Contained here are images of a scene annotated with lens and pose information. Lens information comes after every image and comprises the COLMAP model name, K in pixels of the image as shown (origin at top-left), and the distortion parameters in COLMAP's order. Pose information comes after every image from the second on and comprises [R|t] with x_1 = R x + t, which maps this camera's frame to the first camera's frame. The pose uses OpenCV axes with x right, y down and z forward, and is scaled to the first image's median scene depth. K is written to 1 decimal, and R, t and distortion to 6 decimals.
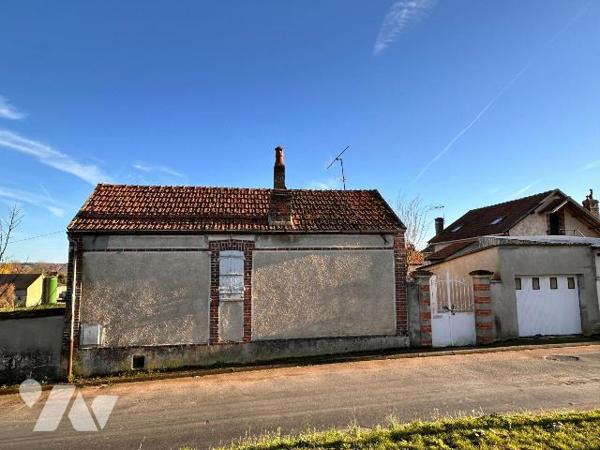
lens RADIAL K [[387.9, 0, 300.0], [0, 387.9, 225.0], [0, 0, 1]] dist [-0.004009, -0.000165]
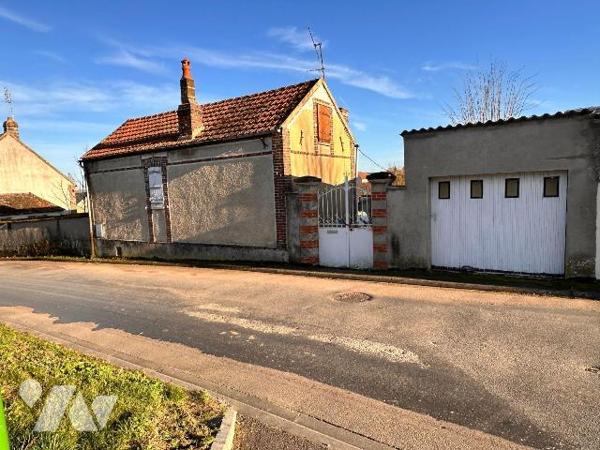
lens RADIAL K [[387.9, 0, 300.0], [0, 387.9, 225.0], [0, 0, 1]] dist [-0.004009, -0.000165]
pose [[0.751349, 0.043346, -0.658480, 0.921509], [0.119615, 0.972365, 0.200493, 0.054364], [0.648973, -0.229405, 0.725401, 0.394953]]
